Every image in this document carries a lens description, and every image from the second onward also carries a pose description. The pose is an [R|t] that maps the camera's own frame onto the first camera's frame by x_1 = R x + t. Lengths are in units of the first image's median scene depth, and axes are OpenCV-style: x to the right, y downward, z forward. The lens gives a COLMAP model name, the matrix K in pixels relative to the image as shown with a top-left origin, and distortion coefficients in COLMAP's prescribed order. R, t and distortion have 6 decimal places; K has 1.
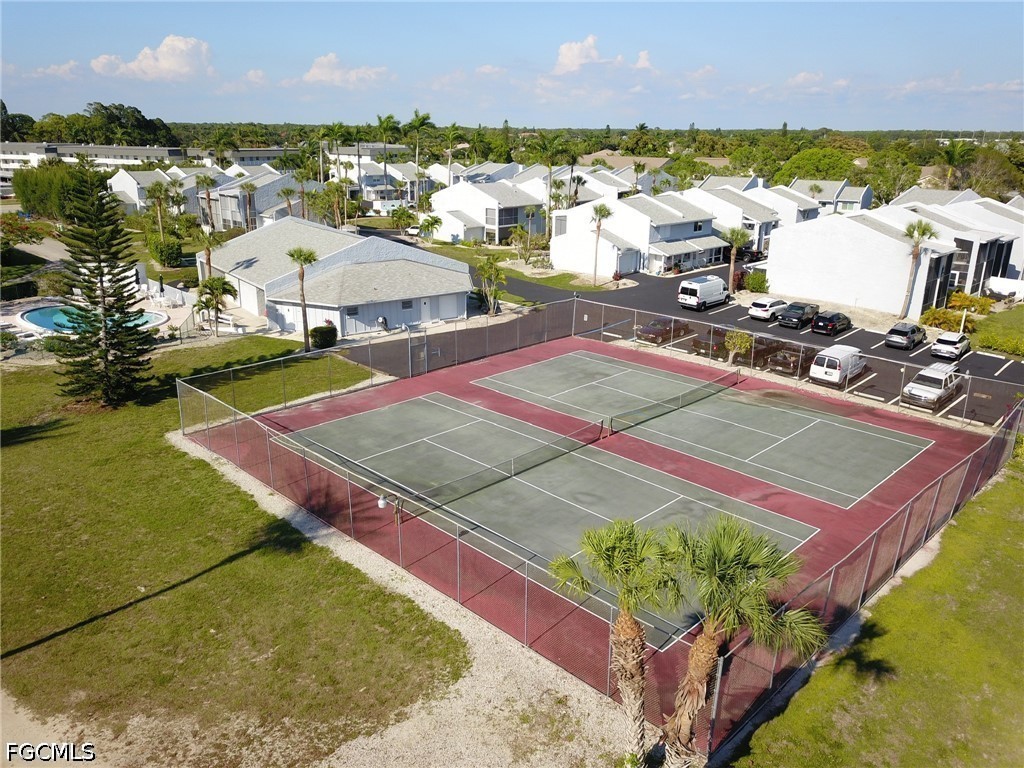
lens RADIAL K [[784.7, 0, 512.1], [0, 784.7, 383.6], [0, 0, 1]] dist [0.001262, -0.000816]
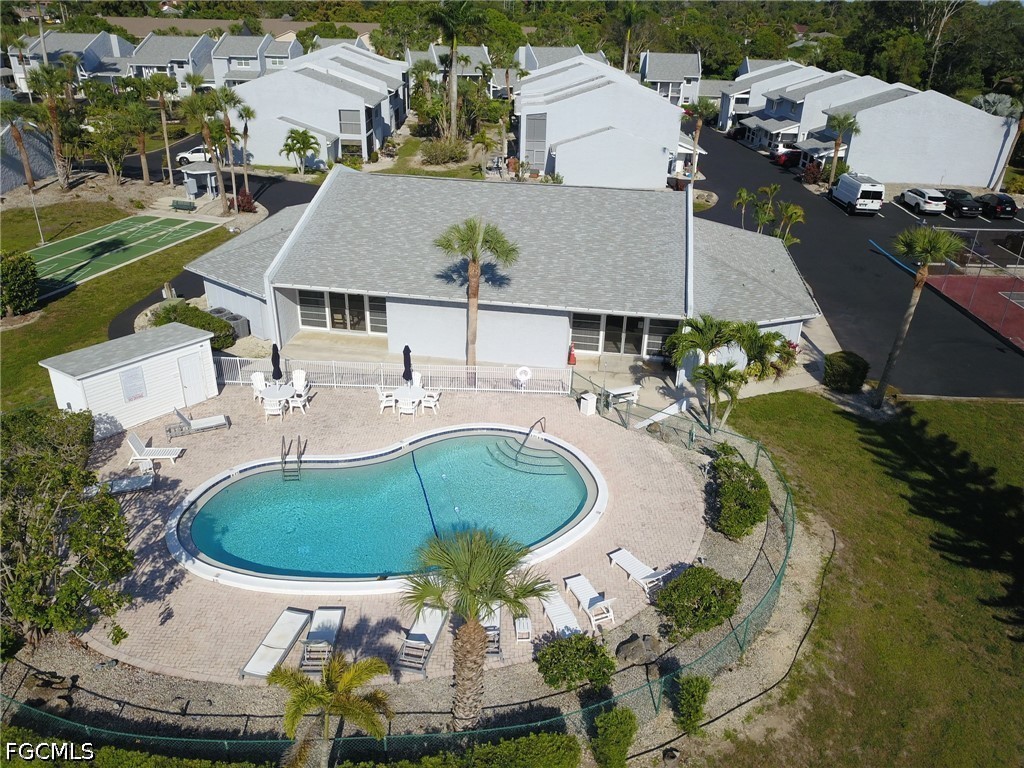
lens RADIAL K [[784.7, 0, 511.2], [0, 784.7, 384.8], [0, 0, 1]] dist [0.001262, -0.000816]
pose [[0.709339, -0.310914, 0.632591, -0.673292], [0.200254, 0.949371, 0.242060, -0.207254], [-0.675823, -0.045024, 0.735687, 0.613926]]
